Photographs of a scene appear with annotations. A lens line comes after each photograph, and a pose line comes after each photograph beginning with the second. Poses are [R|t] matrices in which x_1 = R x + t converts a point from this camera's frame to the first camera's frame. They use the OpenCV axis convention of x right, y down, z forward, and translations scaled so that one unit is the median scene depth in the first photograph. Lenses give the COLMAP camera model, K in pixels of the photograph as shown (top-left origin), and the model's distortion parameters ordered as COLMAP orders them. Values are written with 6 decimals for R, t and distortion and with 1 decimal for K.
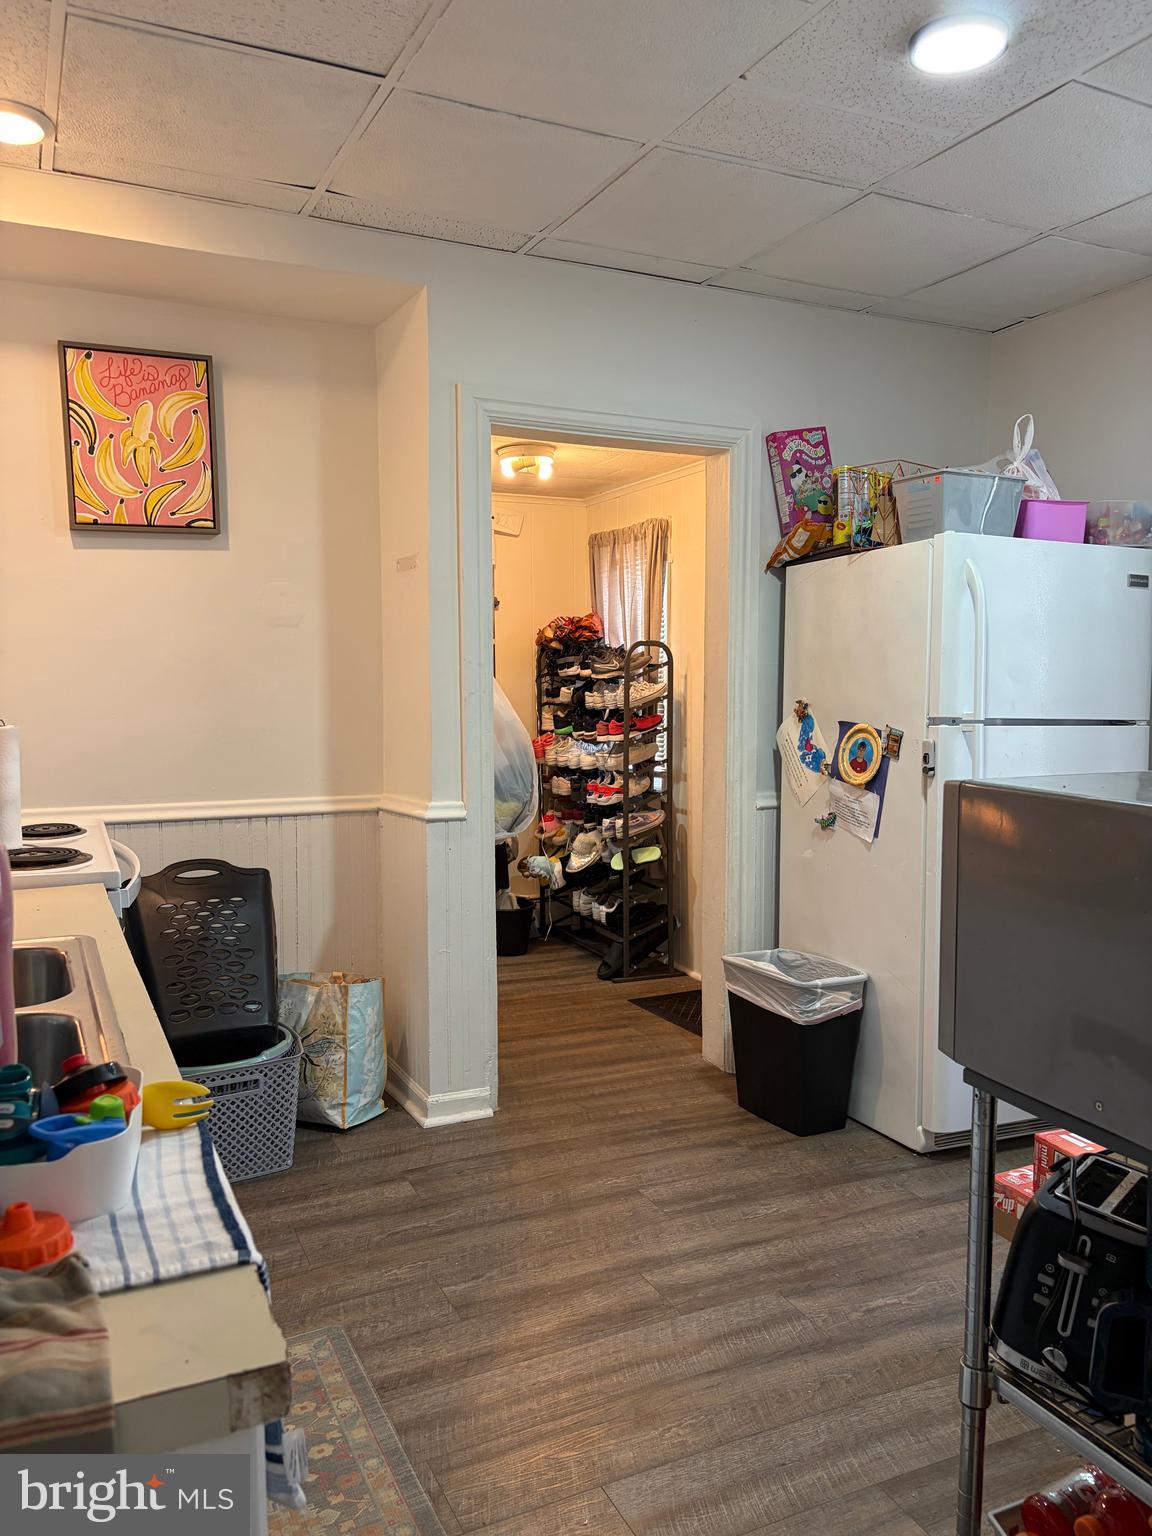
lens RADIAL K [[1161.7, 0, 574.4], [0, 1161.7, 771.0], [0, 0, 1]] dist [0.018602, -0.031321]
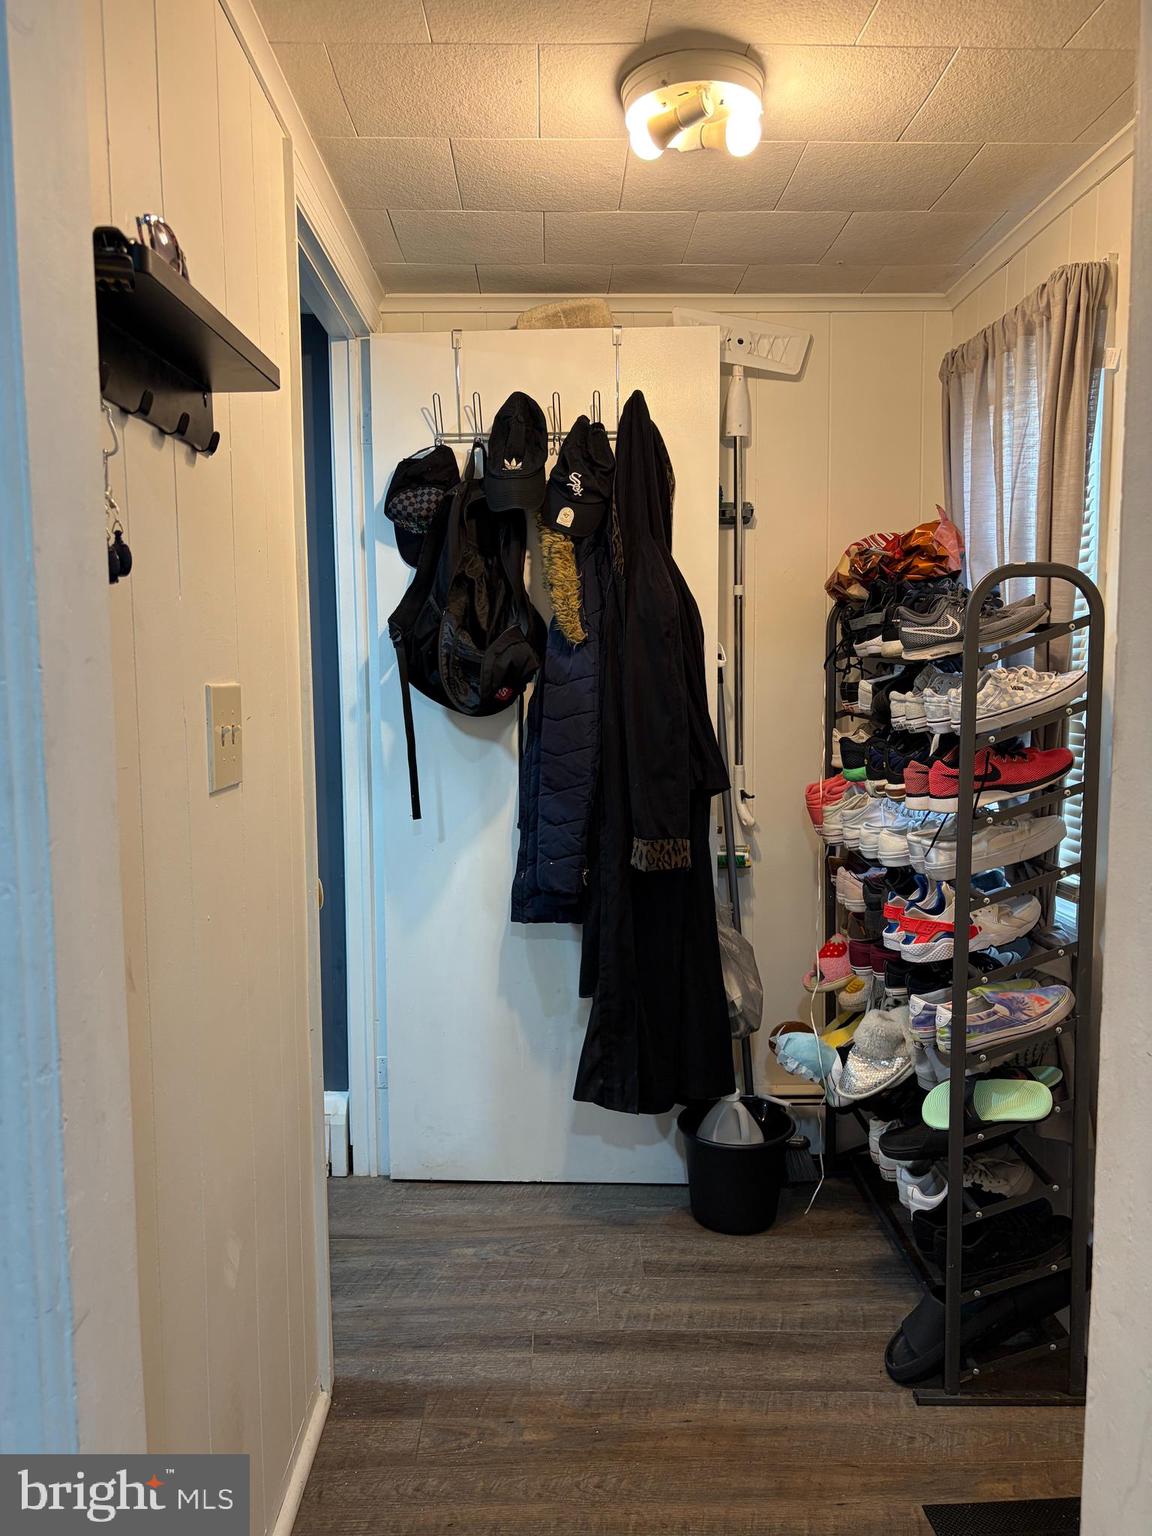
lens RADIAL K [[1161.7, 0, 564.7], [0, 1161.7, 765.9], [0, 0, 1]] dist [0.018602, -0.031321]
pose [[0.907448, 0.029903, -0.419099, 0.083612], [-0.026301, 0.999551, 0.014370, -0.043438], [0.419341, -0.002017, 0.907827, 0.553786]]
